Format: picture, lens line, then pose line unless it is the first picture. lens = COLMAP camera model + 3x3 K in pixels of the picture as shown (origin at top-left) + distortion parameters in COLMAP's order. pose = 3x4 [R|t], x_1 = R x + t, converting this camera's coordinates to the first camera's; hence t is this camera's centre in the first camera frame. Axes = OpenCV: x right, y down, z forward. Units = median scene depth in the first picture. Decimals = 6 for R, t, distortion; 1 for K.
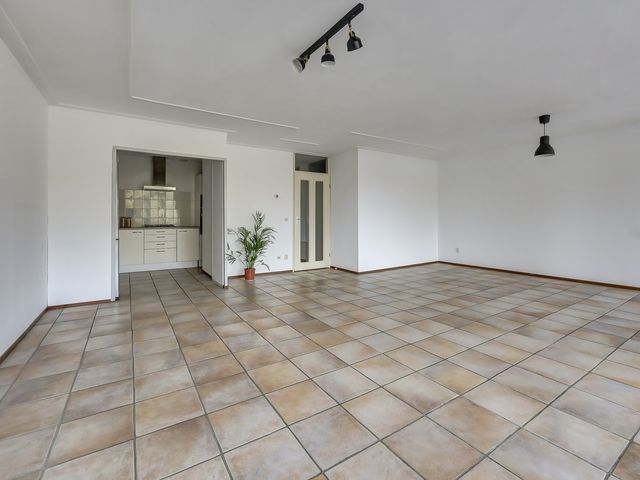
lens RADIAL K [[299.0, 0, 322.6], [0, 299.0, 218.1], [0, 0, 1]] dist [0.000004, 0.000057]
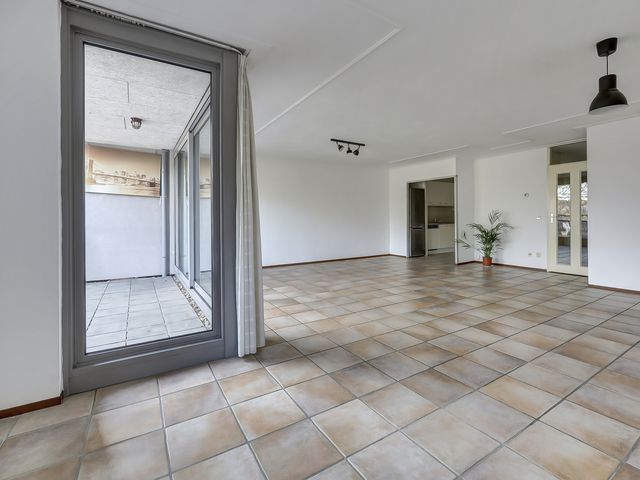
lens RADIAL K [[299.0, 0, 322.6], [0, 299.0, 218.1], [0, 0, 1]] dist [0.000004, 0.000057]
pose [[-0.026075, 0.002708, -0.999656, 0.999904], [0.012314, 0.999921, 0.002388, -0.003516], [0.999584, -0.012247, -0.026106, 0.345948]]
